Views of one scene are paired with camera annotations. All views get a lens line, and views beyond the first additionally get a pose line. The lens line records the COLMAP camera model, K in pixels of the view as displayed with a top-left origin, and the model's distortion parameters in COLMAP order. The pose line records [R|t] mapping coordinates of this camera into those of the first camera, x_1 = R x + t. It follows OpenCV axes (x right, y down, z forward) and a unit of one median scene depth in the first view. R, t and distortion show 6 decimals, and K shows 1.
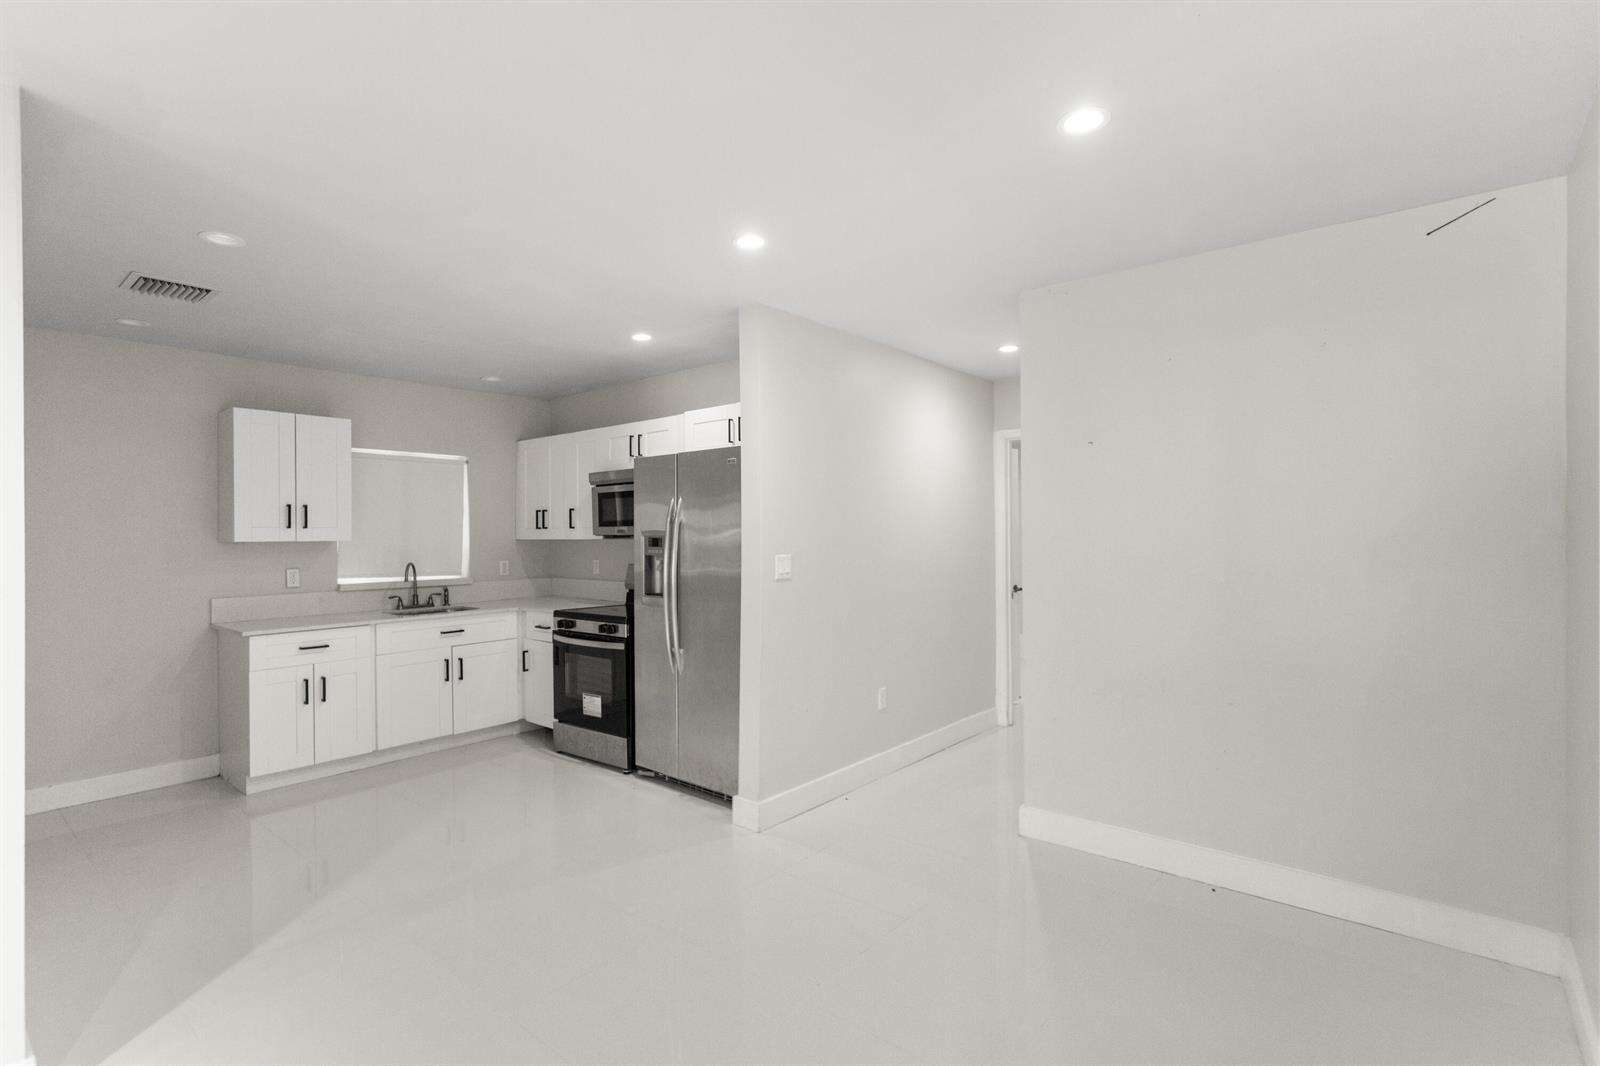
lens RADIAL K [[760.5, 0, 794.3], [0, 760.5, 526.7], [0, 0, 1]] dist [0.000834, -0.000459]
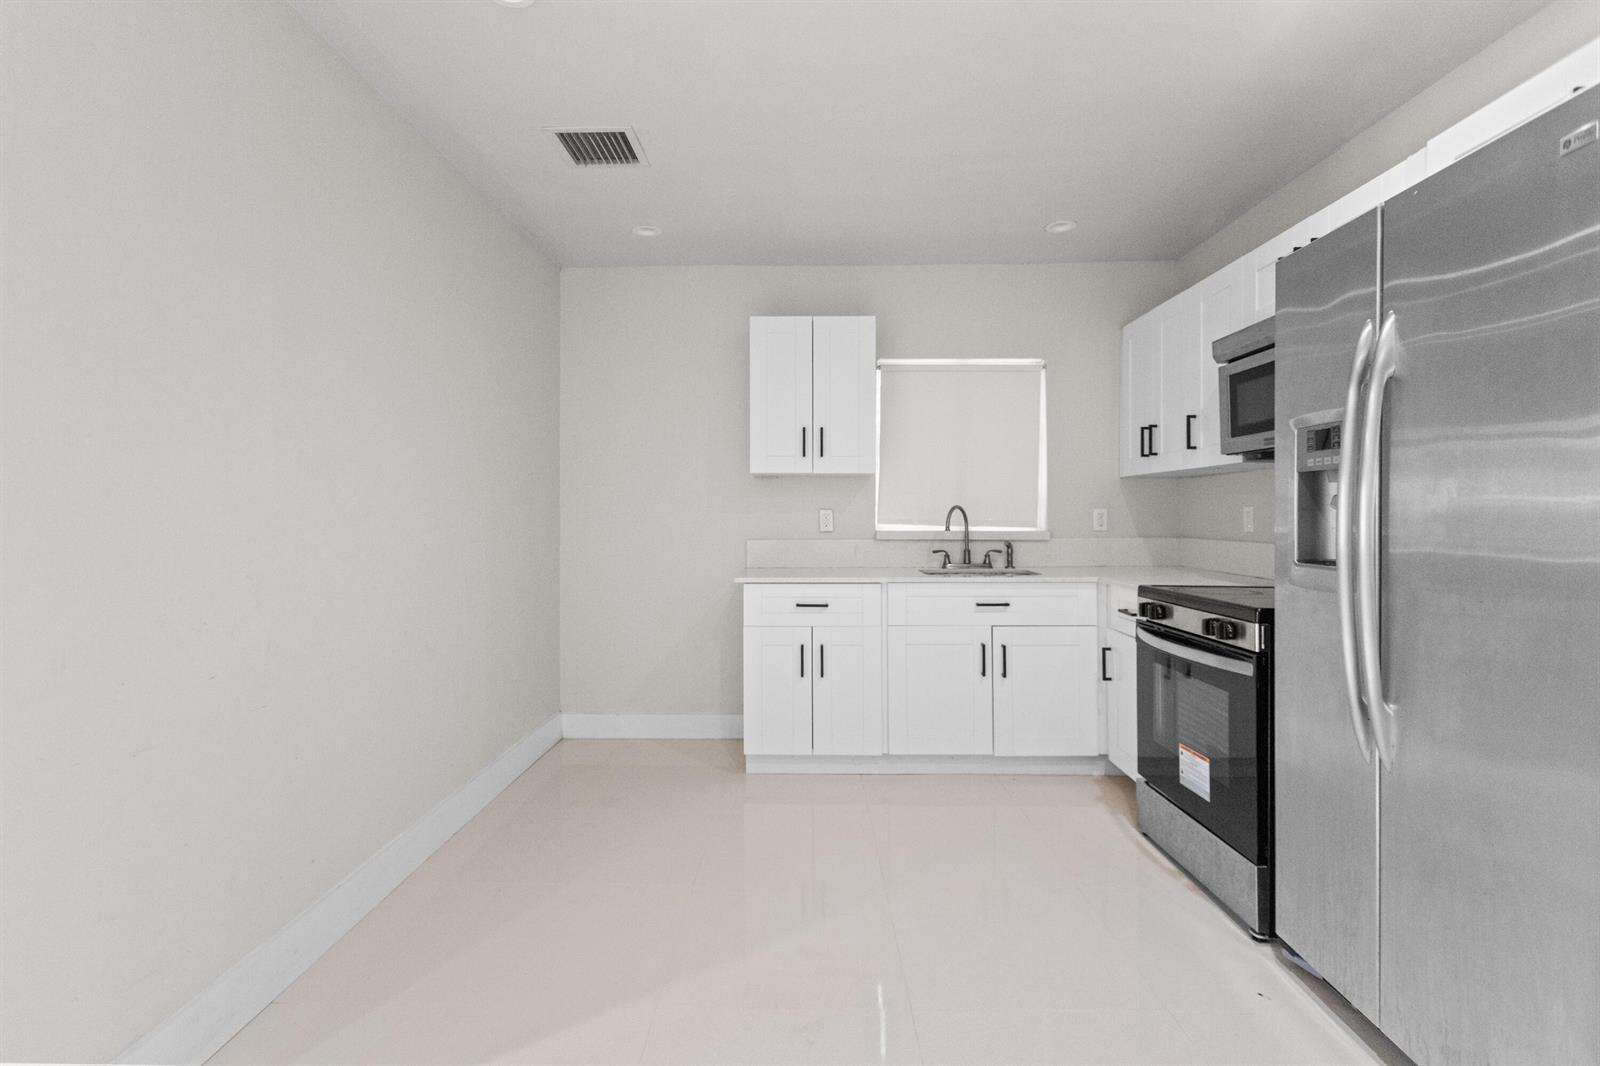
lens RADIAL K [[760.5, 0, 793.6], [0, 760.5, 512.7], [0, 0, 1]] dist [0.000834, -0.000459]
pose [[0.624073, 0.005148, -0.781349, -0.030715], [0.002030, 0.999964, 0.008209, 0.051614], [0.781363, -0.006709, 0.624040, 0.451243]]
